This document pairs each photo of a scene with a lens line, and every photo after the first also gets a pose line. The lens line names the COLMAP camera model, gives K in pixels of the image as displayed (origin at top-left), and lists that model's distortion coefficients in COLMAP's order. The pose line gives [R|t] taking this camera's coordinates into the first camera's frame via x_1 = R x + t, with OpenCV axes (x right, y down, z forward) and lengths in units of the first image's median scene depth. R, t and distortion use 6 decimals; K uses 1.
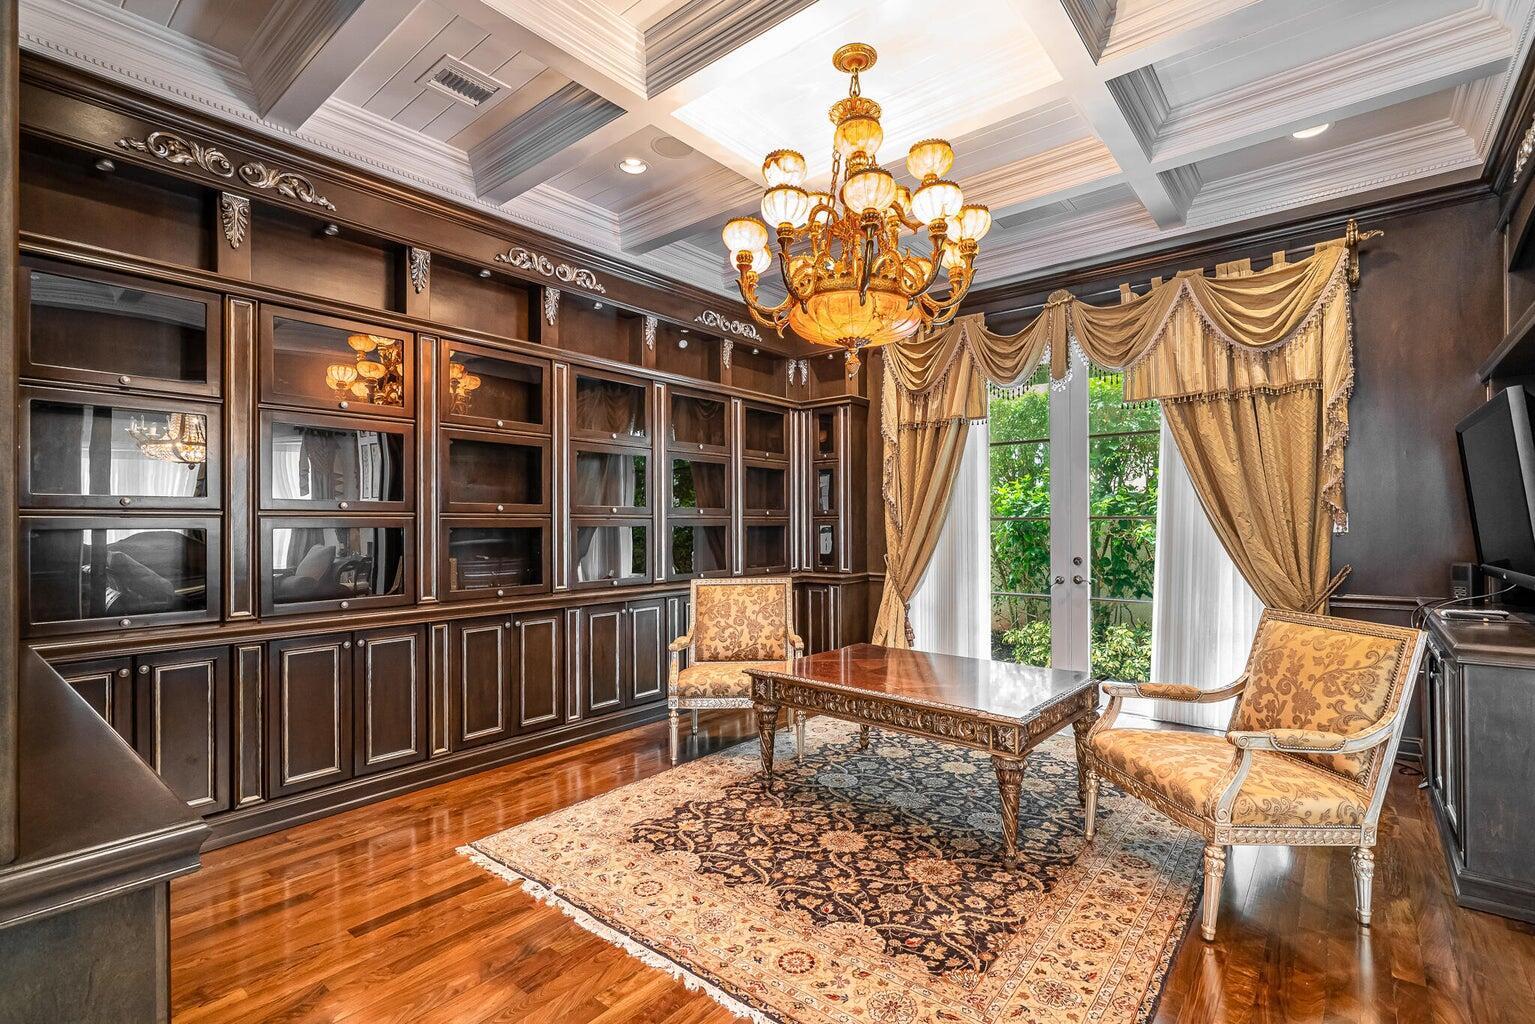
lens RADIAL K [[706.0, 0, 769.9], [0, 706.0, 518.6], [0, 0, 1]] dist [-0.002044, -0.000027]
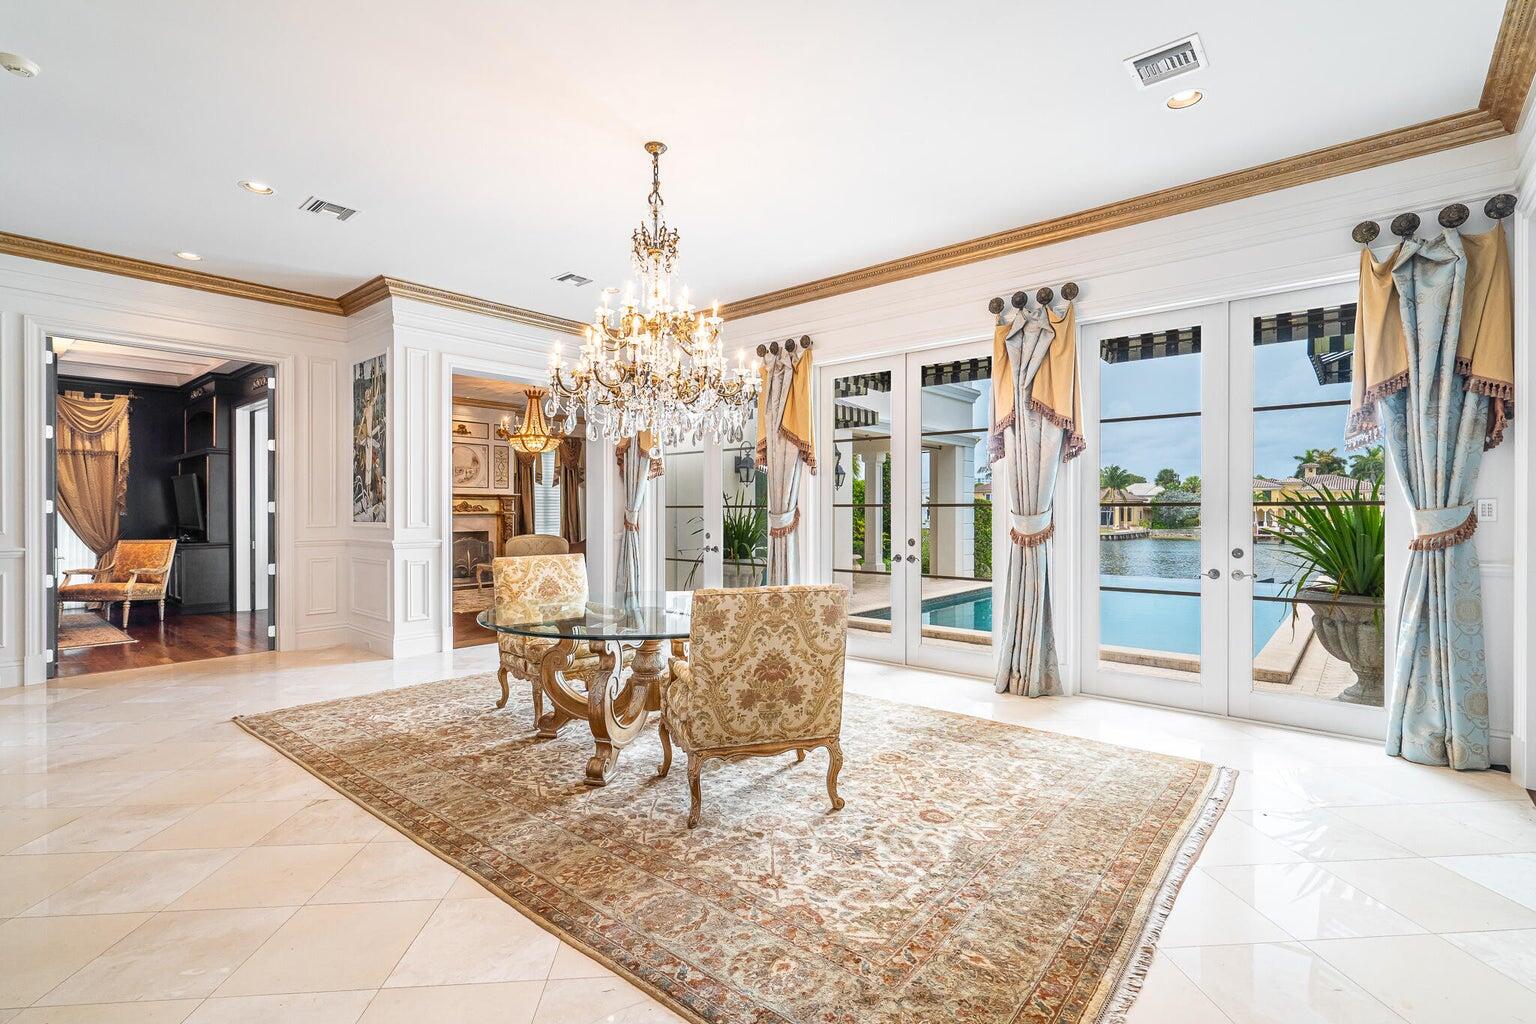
lens RADIAL K [[706.4, 0, 772.5], [0, 706.4, 510.0], [0, 0, 1]] dist [-0.002044, -0.000027]
pose [[0.016412, 0.004881, 0.999853, -1.570939], [-0.004284, 0.999979, -0.004811, 0.004366], [-0.999856, -0.004204, 0.016433, -1.264922]]
